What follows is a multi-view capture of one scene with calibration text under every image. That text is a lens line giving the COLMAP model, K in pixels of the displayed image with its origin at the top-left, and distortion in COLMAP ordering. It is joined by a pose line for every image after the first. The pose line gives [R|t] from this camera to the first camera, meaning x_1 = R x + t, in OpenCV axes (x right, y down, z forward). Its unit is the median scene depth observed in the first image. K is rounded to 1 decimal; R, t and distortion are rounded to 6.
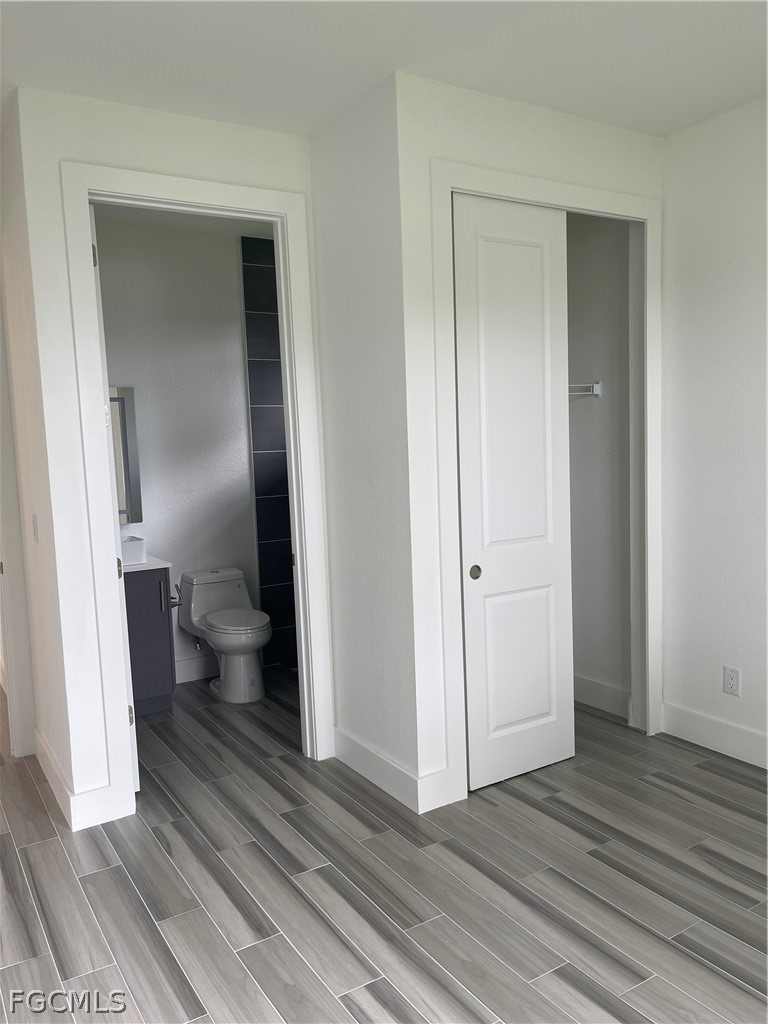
lens RADIAL K [[793.9, 0, 374.7], [0, 793.9, 513.0], [0, 0, 1]] dist [0.036026, -0.004777]
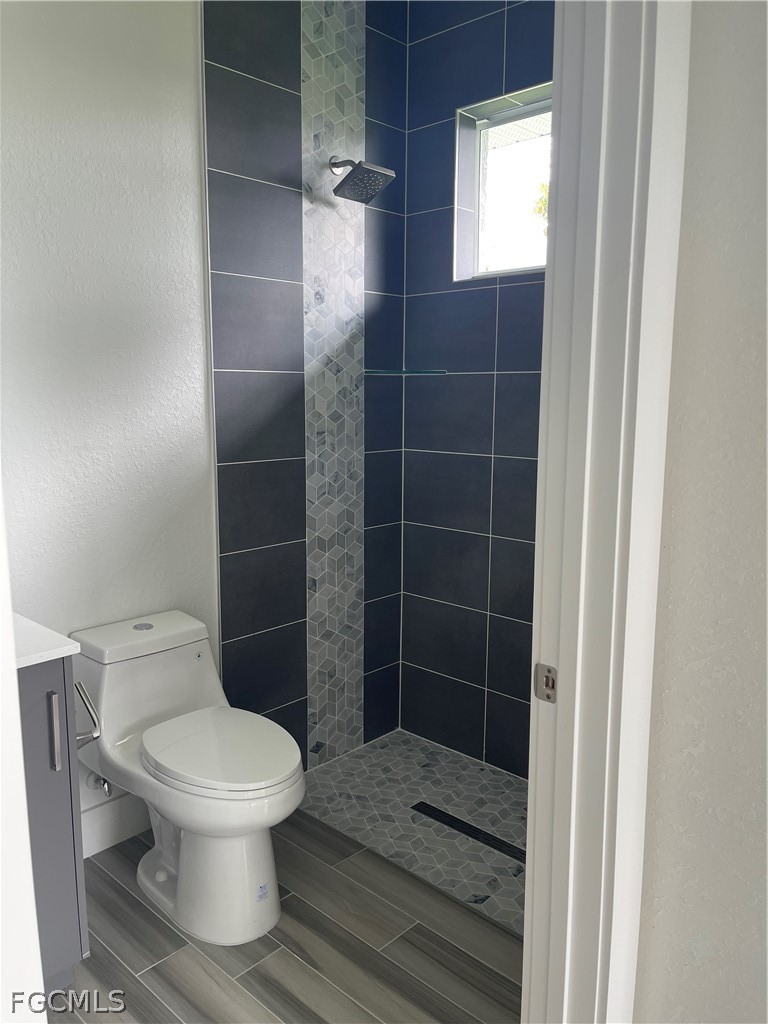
lens RADIAL K [[773.5, 0, 389.0], [0, 773.5, 530.1], [0, 0, 1]] dist [0.007176, -0.000453]
pose [[0.959903, 0.009141, 0.280184, -0.191355], [-0.034290, 0.995792, 0.084988, -0.024916], [-0.278228, -0.091188, 0.956177, 0.538026]]
